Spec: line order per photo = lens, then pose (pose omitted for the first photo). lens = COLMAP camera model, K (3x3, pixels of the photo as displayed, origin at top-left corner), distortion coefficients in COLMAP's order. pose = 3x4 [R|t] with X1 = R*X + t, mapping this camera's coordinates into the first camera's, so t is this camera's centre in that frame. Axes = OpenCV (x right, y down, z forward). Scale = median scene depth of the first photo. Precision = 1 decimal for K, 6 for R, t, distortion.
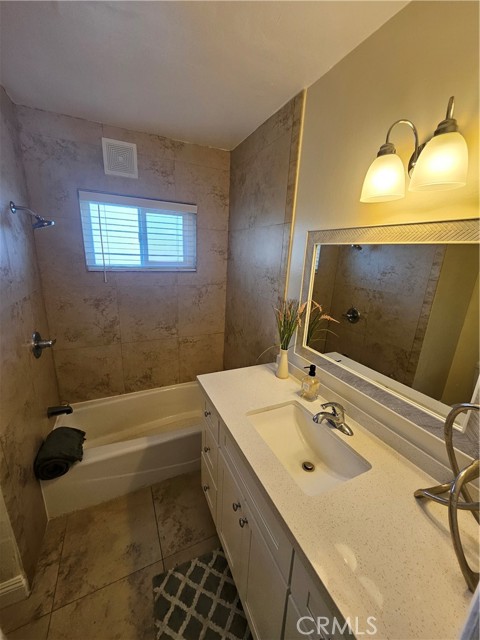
lens RADIAL K [[252.1, 0, 238.9], [0, 252.1, 319.9], [0, 0, 1]] dist [0.001288, -0.000292]
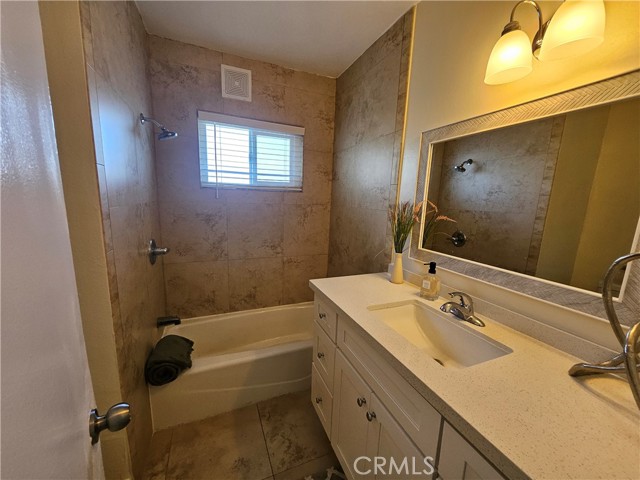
lens RADIAL K [[252.1, 0, 318.4], [0, 252.1, 242.2], [0, 0, 1]] dist [0.001288, -0.000292]
pose [[0.999022, 0.000146, -0.044206, -0.076332], [-0.004214, 0.995757, -0.091928, 0.142406], [0.044005, 0.092024, 0.994784, 0.005652]]
